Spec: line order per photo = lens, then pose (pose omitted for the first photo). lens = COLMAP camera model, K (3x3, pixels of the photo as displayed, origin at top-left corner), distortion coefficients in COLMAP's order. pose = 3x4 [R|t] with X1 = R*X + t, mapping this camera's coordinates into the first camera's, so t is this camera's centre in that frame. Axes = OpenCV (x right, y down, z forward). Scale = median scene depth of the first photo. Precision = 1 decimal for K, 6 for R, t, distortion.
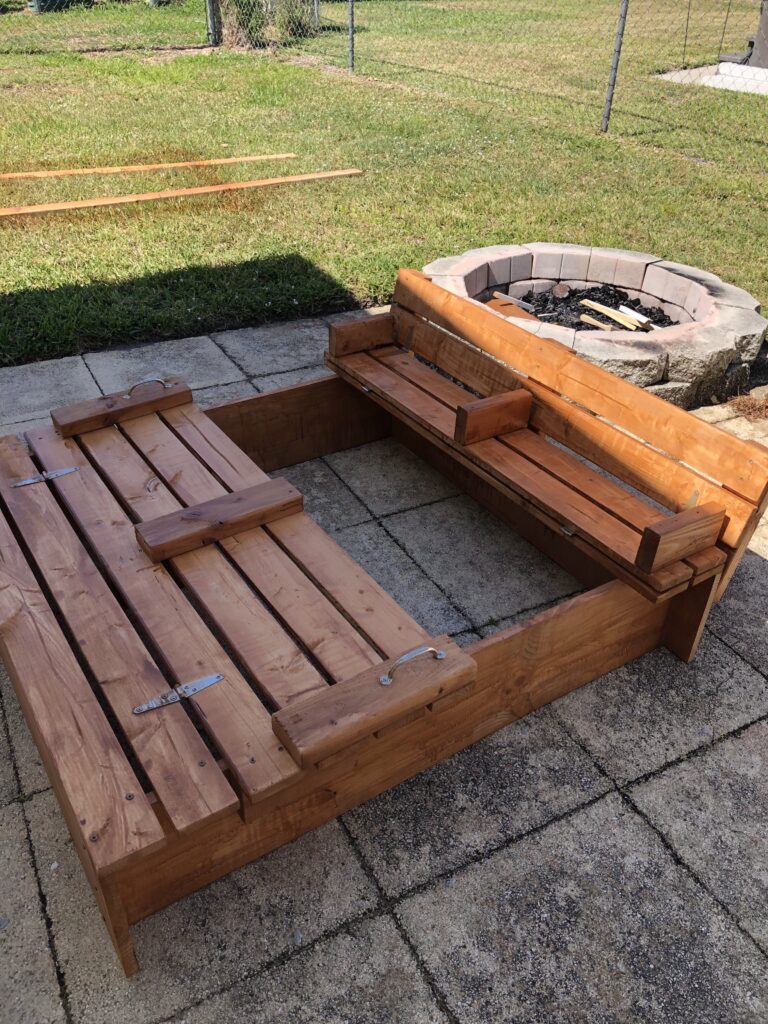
lens RADIAL K [[826.5, 0, 384.0], [0, 826.5, 512.0], [0, 0, 1]] dist [0.006518, 0.003957]
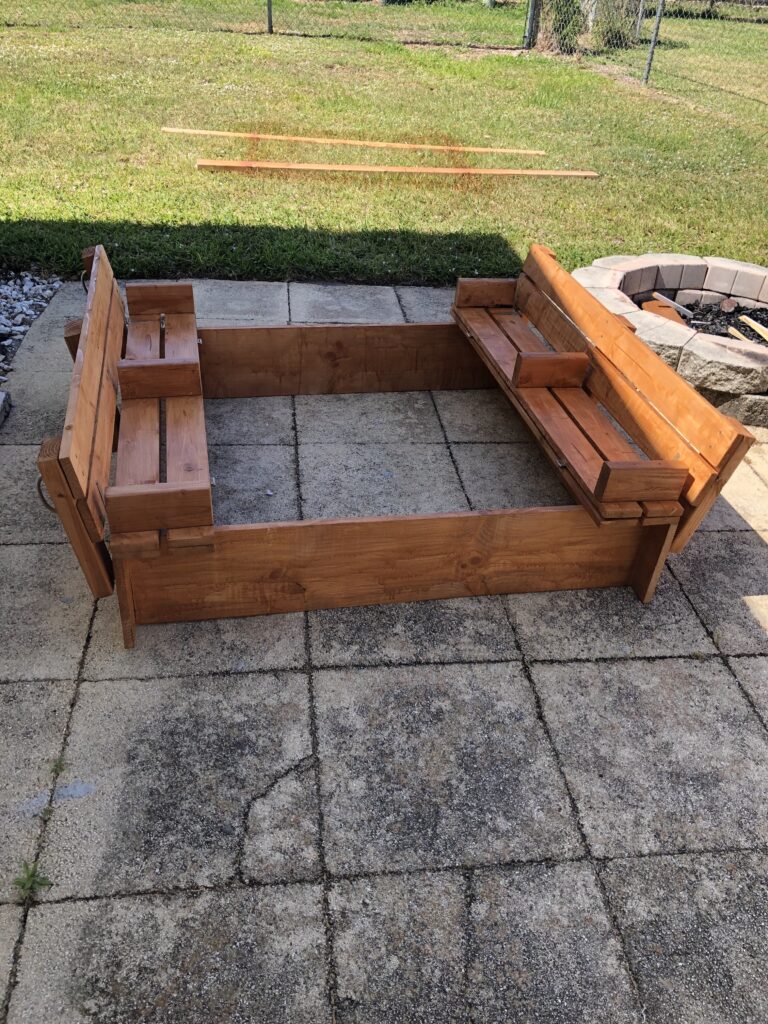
lens RADIAL K [[826.5, 0, 384.0], [0, 826.5, 512.0], [0, 0, 1]] dist [0.006518, 0.003957]
pose [[0.929388, 0.245360, -0.275746, 0.178834], [-0.246661, 0.968621, 0.030523, 0.064042], [0.274583, 0.039648, 0.960746, -0.116277]]
